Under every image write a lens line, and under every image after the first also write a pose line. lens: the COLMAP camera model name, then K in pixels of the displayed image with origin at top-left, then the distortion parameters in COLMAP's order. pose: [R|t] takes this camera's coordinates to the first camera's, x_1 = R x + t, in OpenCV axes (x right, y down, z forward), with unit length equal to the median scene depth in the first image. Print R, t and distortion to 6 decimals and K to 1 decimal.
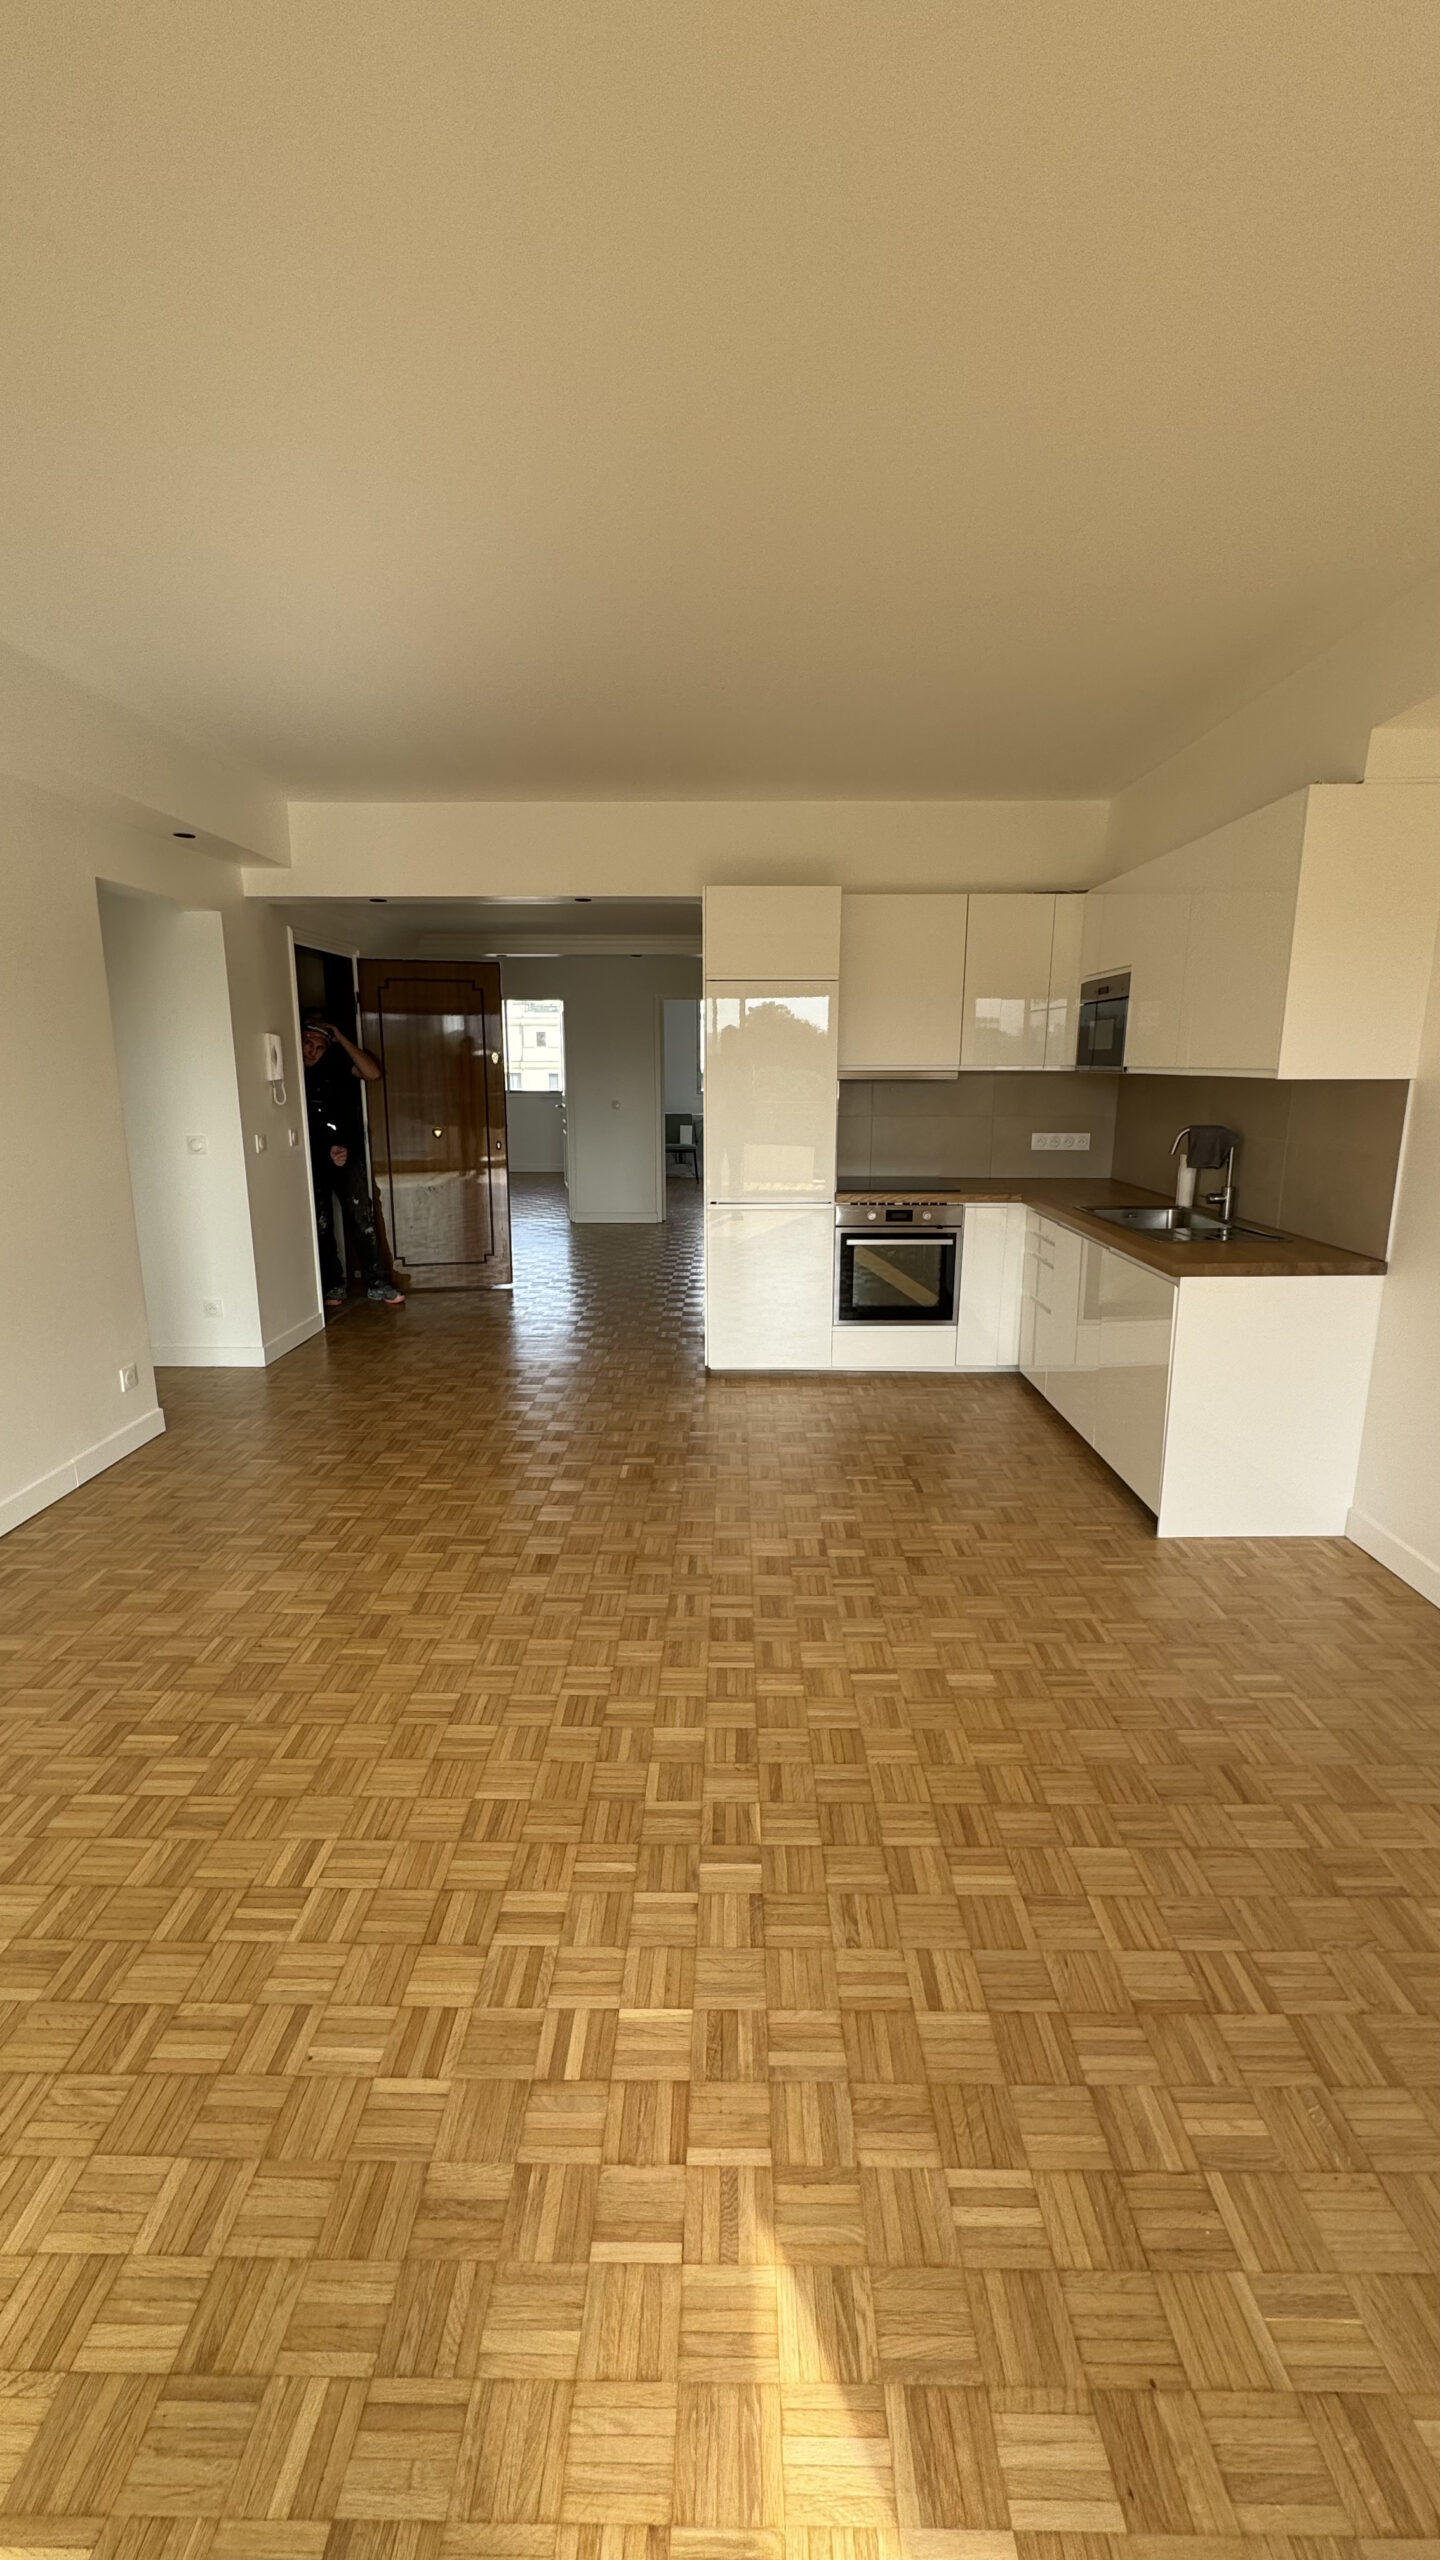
lens RADIAL K [[1035.8, 0, 718.8], [0, 1035.8, 1282.1], [0, 0, 1]] dist [0.000108, 0.000184]
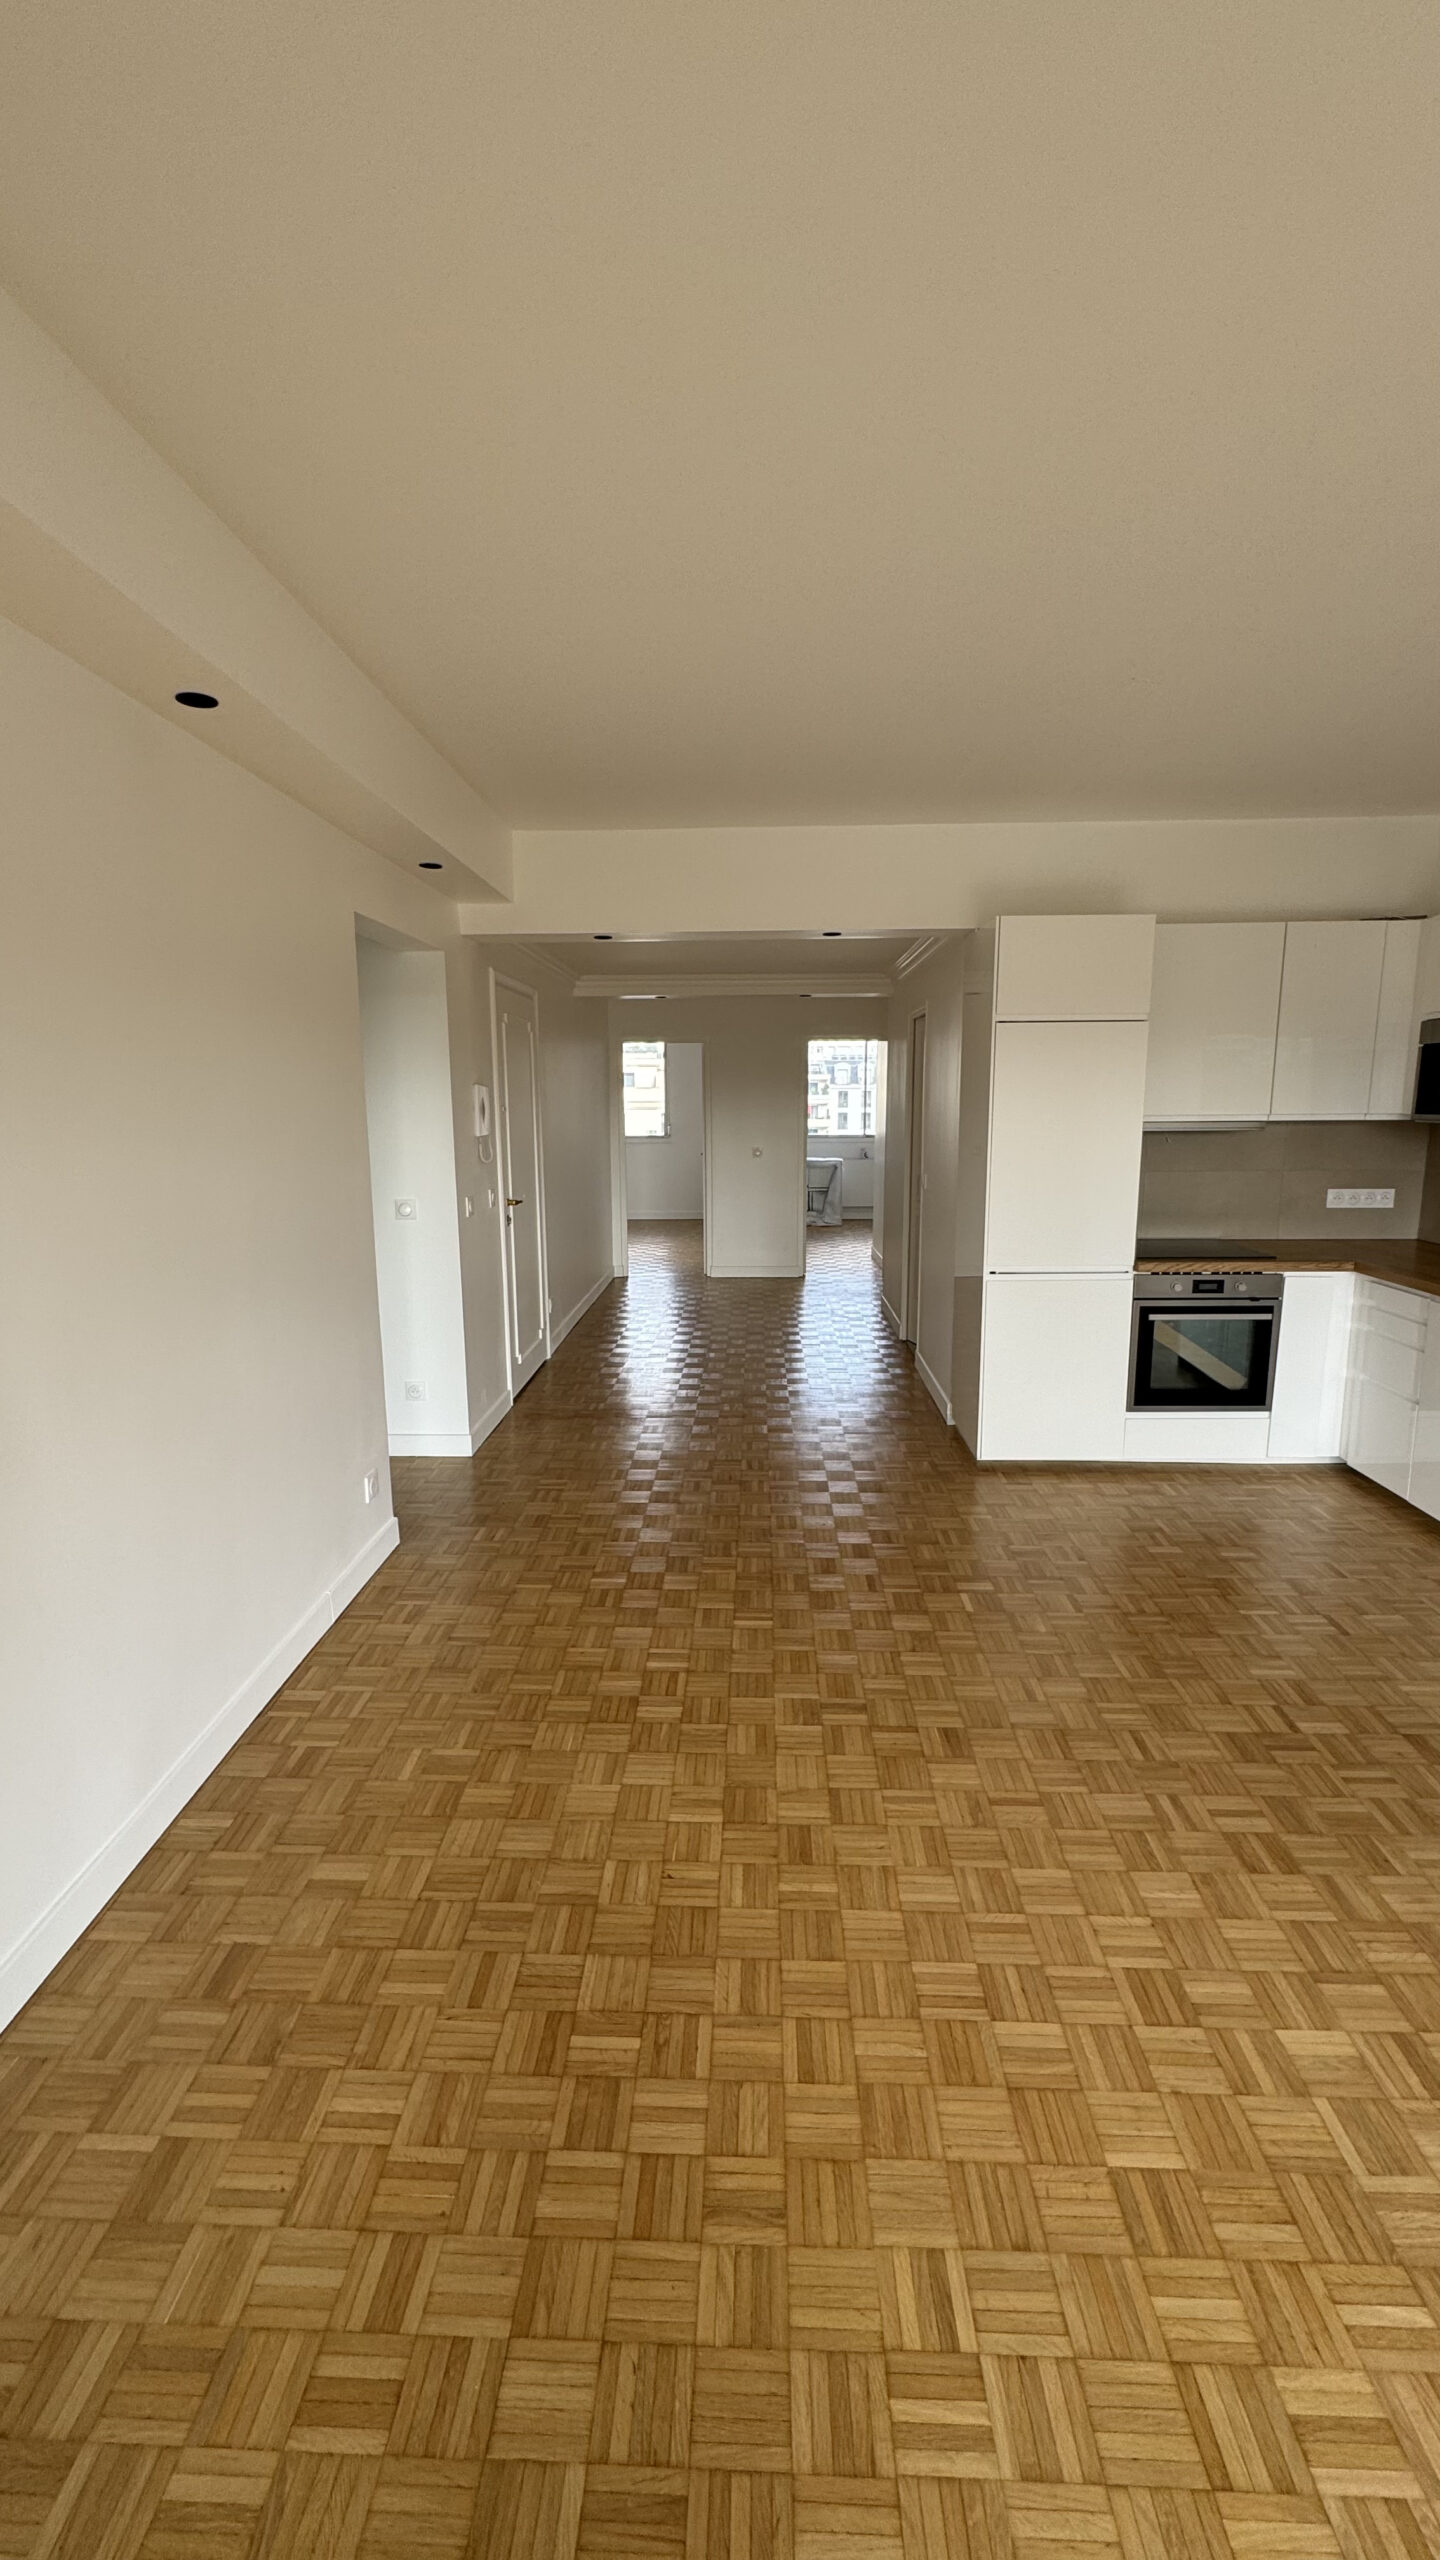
lens RADIAL K [[1035.8, 0, 716.4], [0, 1035.8, 1280.6], [0, 0, 1]] dist [0.000108, 0.000184]
pose [[0.999715, -0.003949, -0.023528, -0.299309], [0.003087, 0.999326, -0.036575, -0.052311], [0.023656, 0.036492, 0.999054, 0.159843]]
